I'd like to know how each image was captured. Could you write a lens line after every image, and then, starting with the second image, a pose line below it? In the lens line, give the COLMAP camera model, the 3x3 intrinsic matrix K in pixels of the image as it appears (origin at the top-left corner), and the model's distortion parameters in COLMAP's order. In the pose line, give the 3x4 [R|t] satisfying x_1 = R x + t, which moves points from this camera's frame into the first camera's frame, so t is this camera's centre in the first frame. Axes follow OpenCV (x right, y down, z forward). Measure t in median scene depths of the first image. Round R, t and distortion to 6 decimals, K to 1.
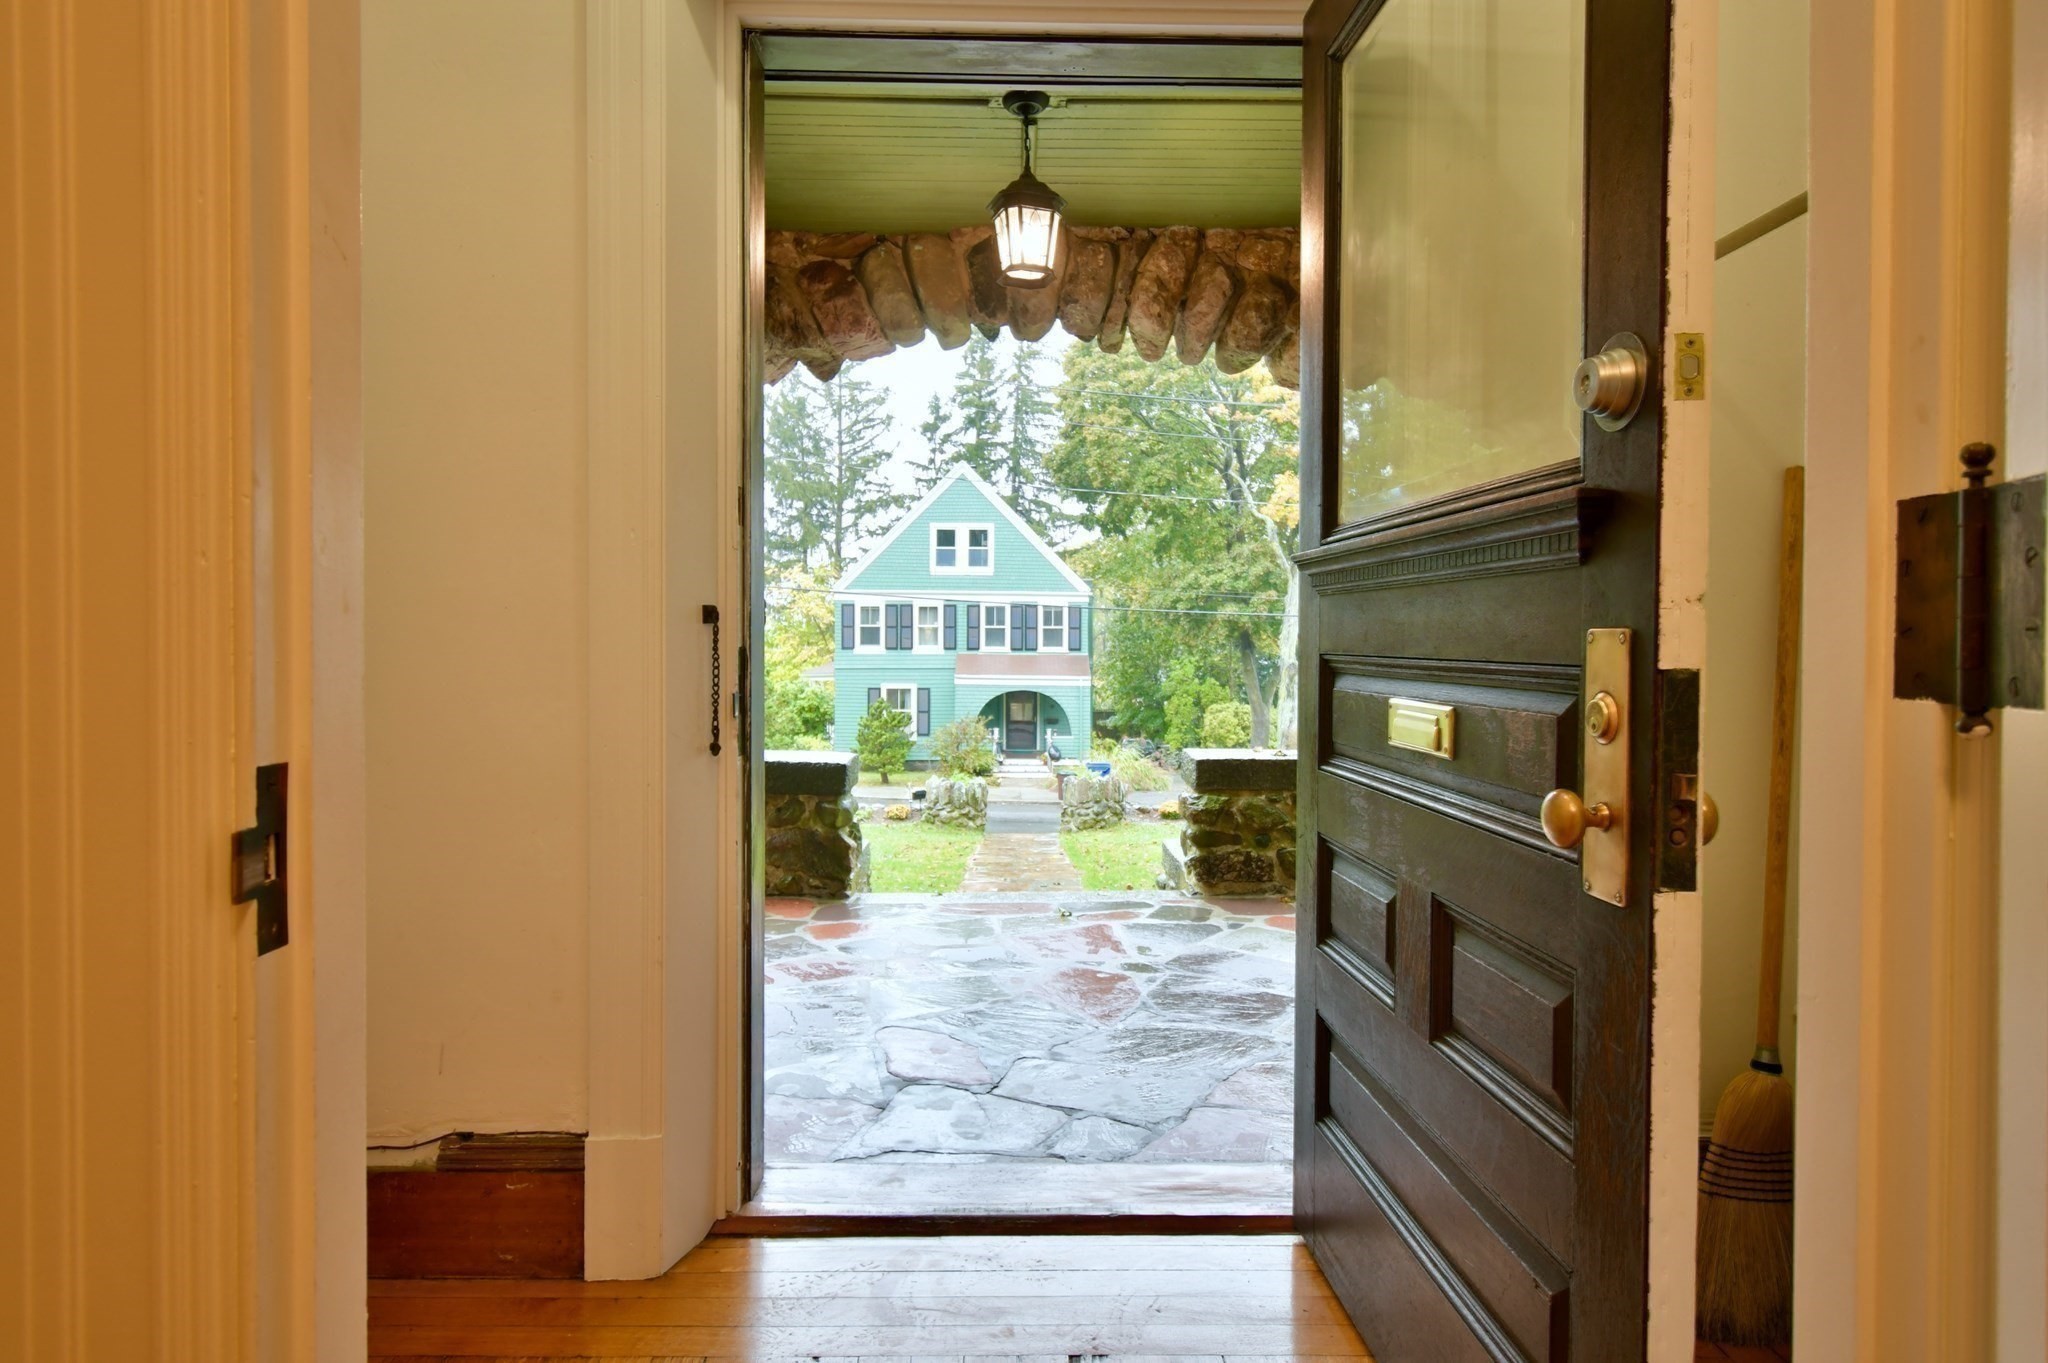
lens RADIAL K [[1204.5, 0, 1024.0], [0, 1204.5, 681.5], [0, 0, 1]] dist [-0.001367, -0.000283]
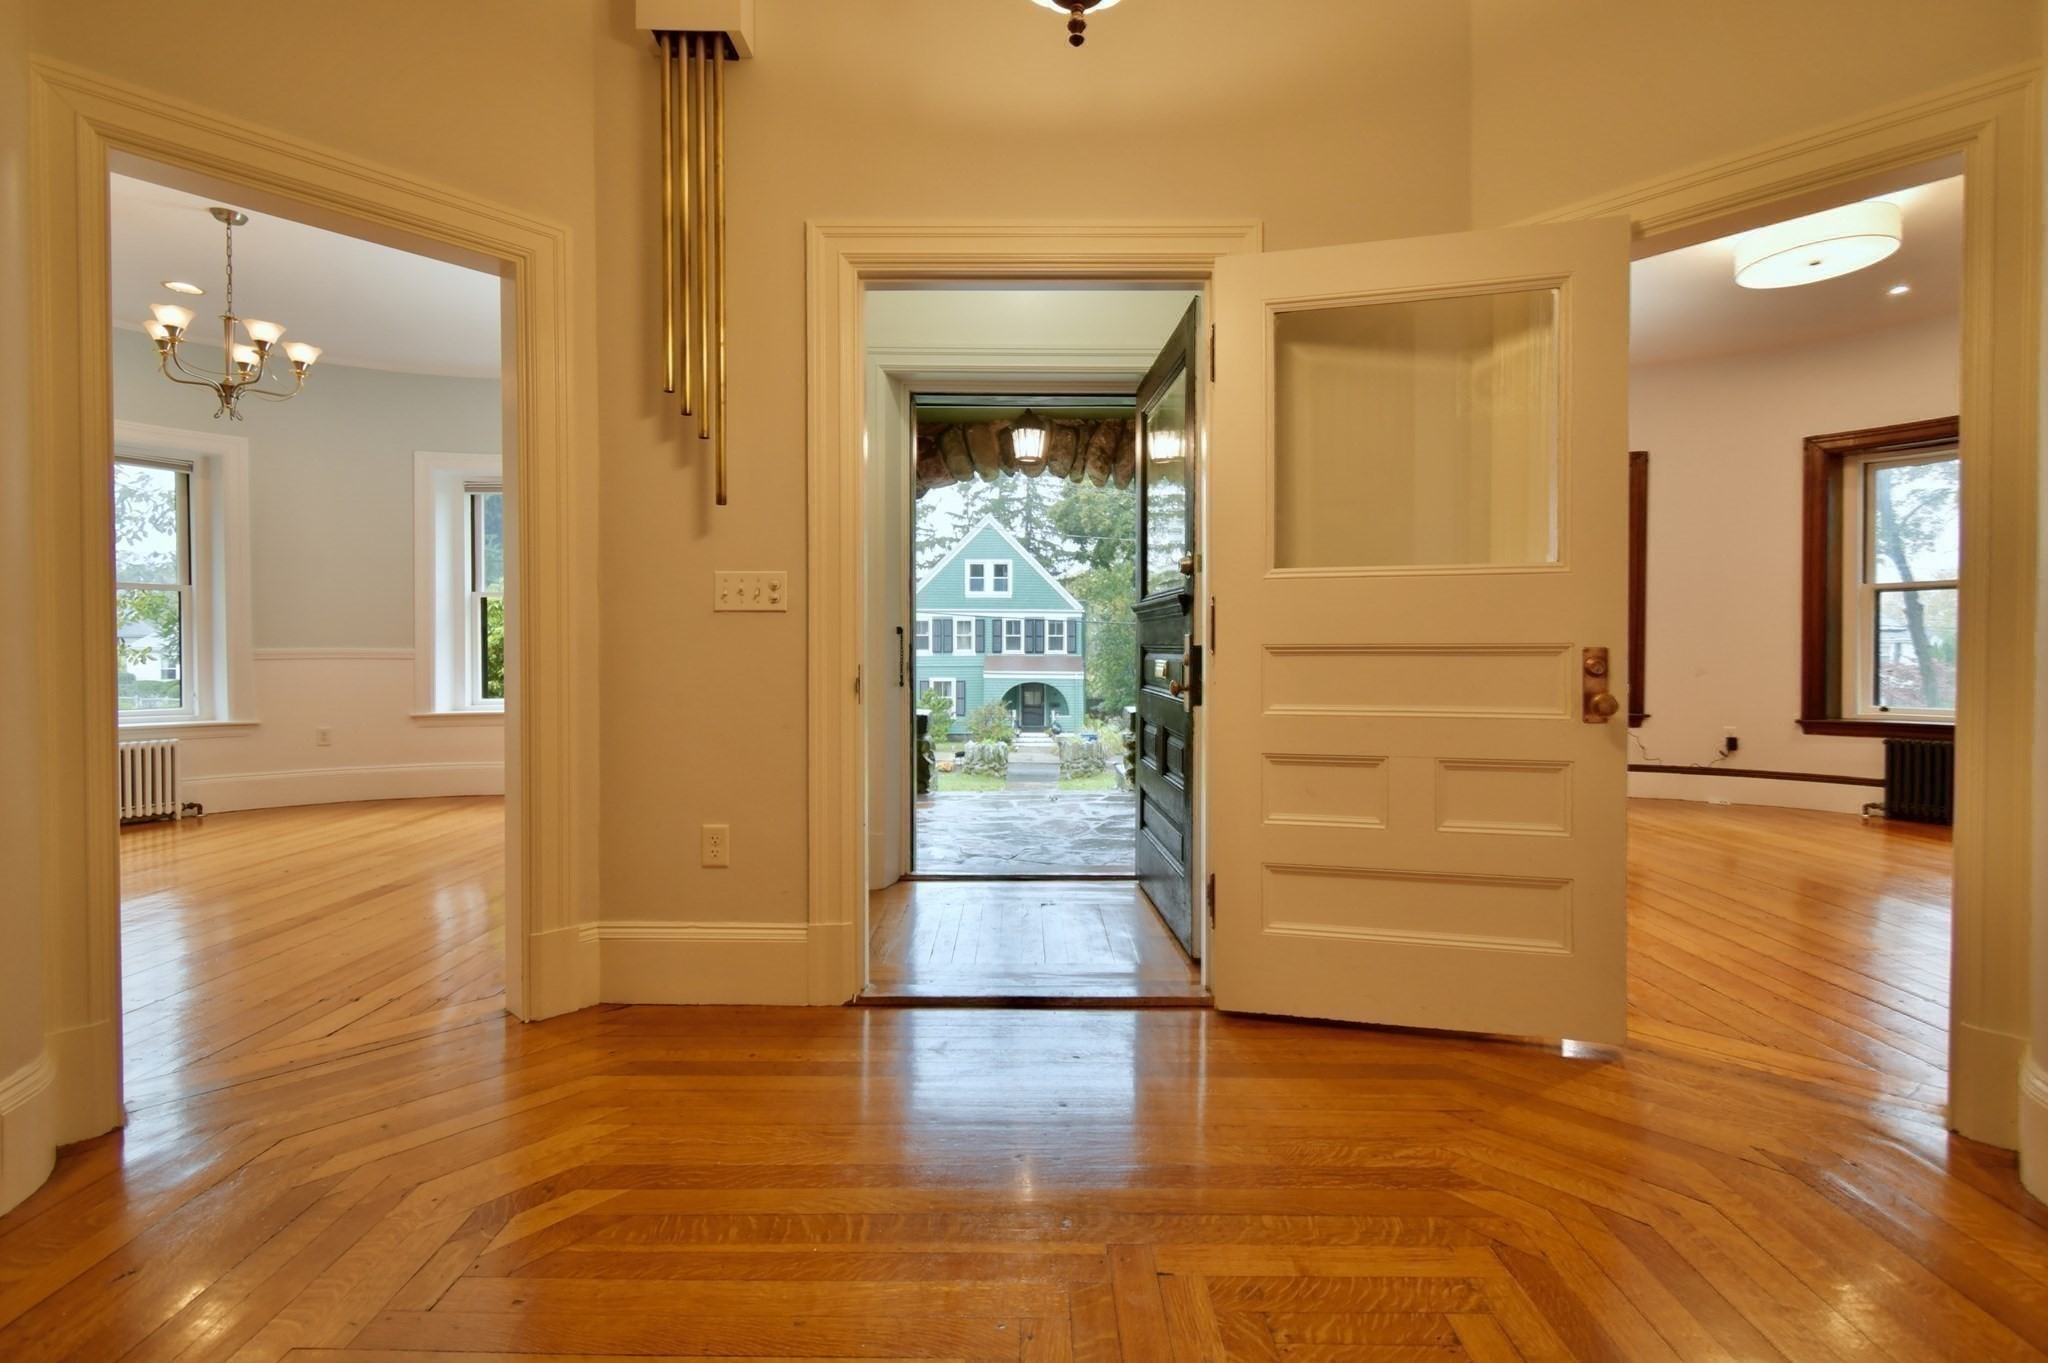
lens RADIAL K [[897.2, 0, 1028.5], [0, 897.2, 659.6], [0, 0, 1]] dist [0.000063, -0.000092]
pose [[0.999970, -0.003437, -0.006995, 0.008255], [0.003307, 0.999823, -0.018529, 0.015832], [0.007057, 0.018505, 0.999804, -0.338614]]
